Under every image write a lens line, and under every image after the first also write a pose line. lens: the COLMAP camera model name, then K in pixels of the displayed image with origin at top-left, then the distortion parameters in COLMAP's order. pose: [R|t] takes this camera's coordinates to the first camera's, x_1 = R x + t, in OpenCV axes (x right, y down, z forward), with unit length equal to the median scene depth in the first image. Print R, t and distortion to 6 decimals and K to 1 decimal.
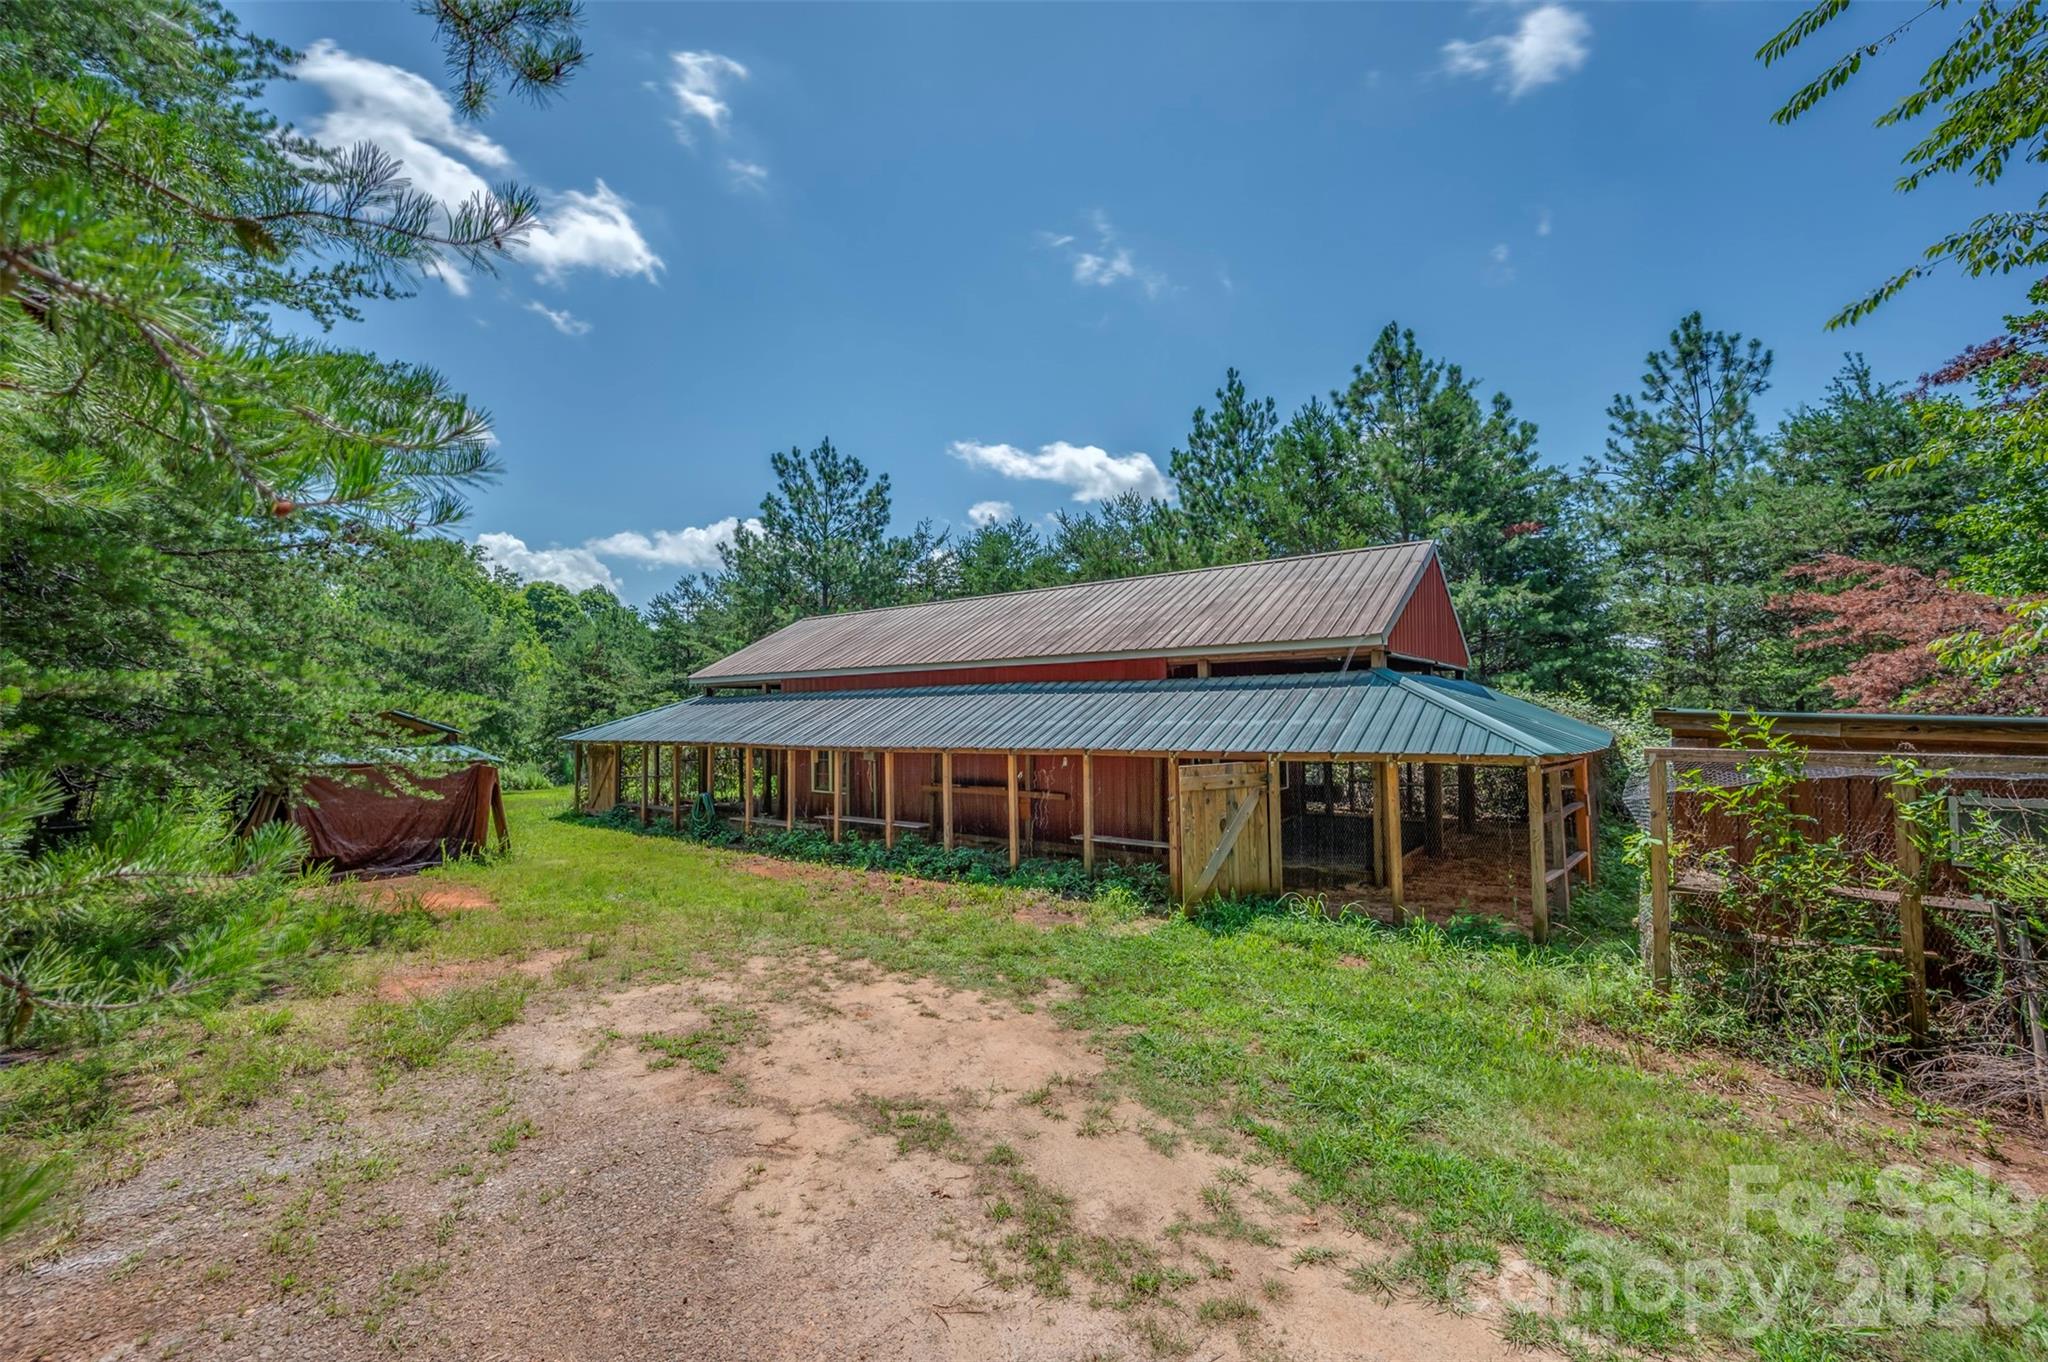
lens RADIAL K [[809.0, 0, 1028.3], [0, 809.0, 686.4], [0, 0, 1]] dist [-0.000198, 0.000218]
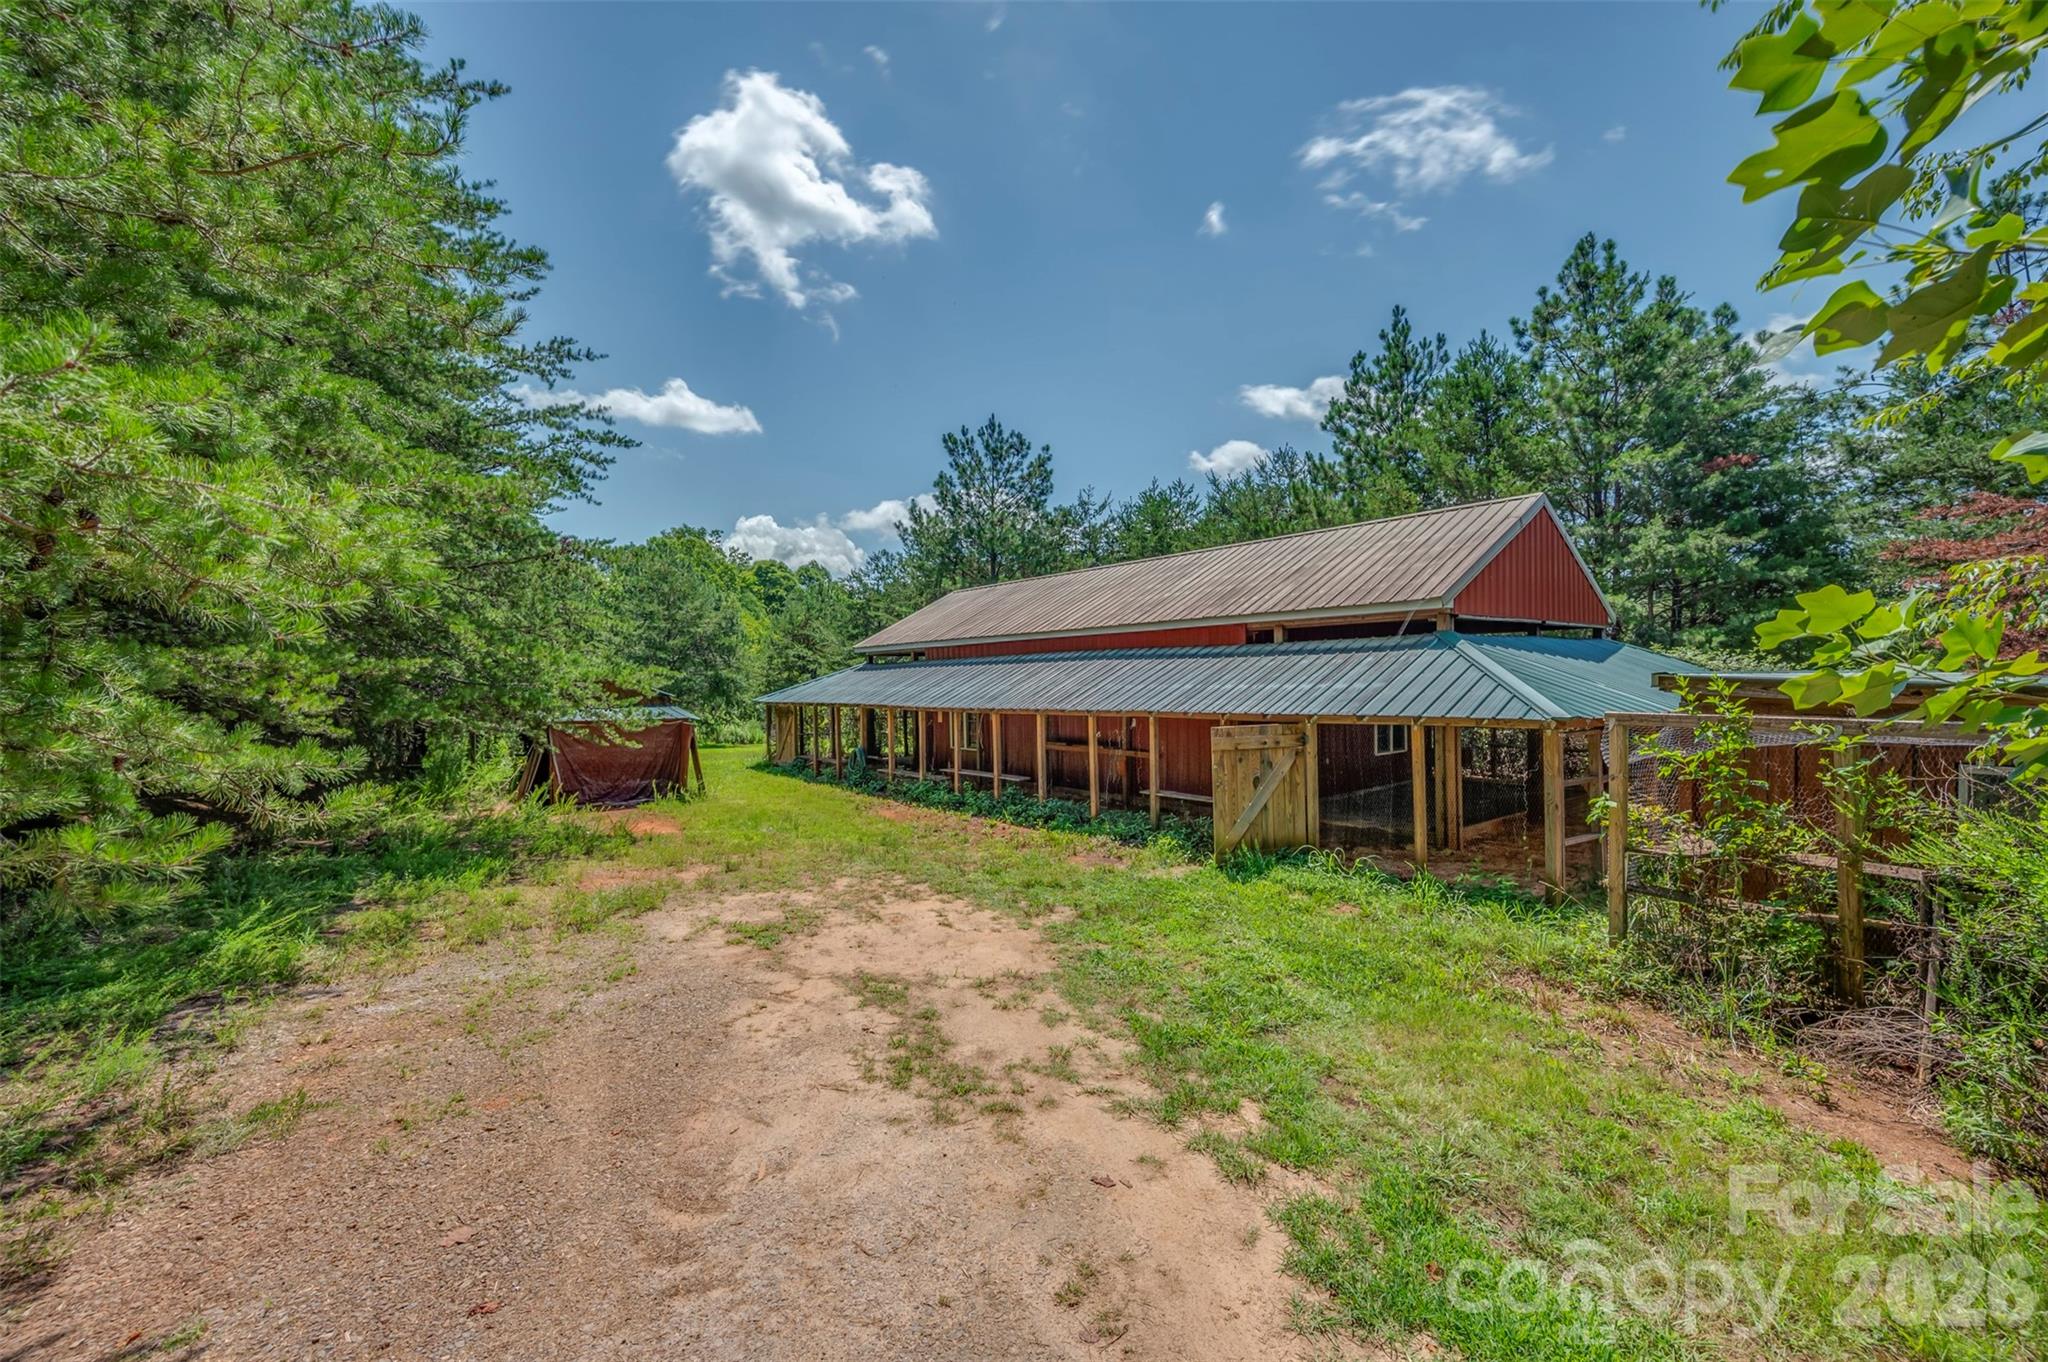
lens RADIAL K [[806.2, 0, 1027.5], [0, 806.2, 680.8], [0, 0, 1]] dist [0.000563, -0.000362]
pose [[0.971305, -0.005699, -0.237771, 0.163854], [0.015544, 0.999097, 0.039549, -0.008250], [0.237331, -0.042110, 0.970516, -0.085760]]
